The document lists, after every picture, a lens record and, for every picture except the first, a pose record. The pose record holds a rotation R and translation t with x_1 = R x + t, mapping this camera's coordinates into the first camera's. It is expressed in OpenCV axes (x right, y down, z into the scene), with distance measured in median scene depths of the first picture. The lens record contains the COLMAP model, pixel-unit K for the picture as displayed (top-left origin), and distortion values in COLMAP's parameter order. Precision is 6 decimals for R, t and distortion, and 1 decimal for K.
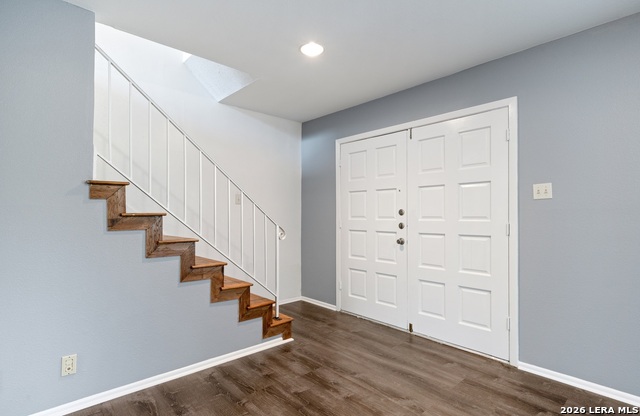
lens RADIAL K [[332.8, 0, 320.0], [0, 332.8, 211.4], [0, 0, 1]] dist [0.030603, -0.000024]
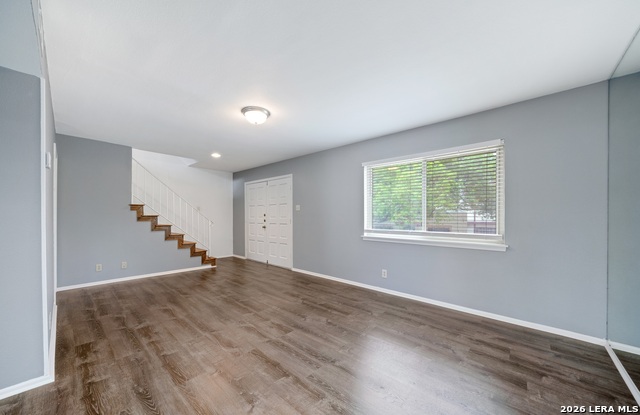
lens RADIAL K [[239.1, 0, 319.4], [0, 239.1, 217.2], [0, 0, 1]] dist [0.000056, 0.000079]
pose [[0.996270, -0.000634, 0.086291, 0.566628], [-0.000307, 0.999941, 0.010886, -0.001073], [-0.086293, -0.010872, 0.996210, -0.888438]]
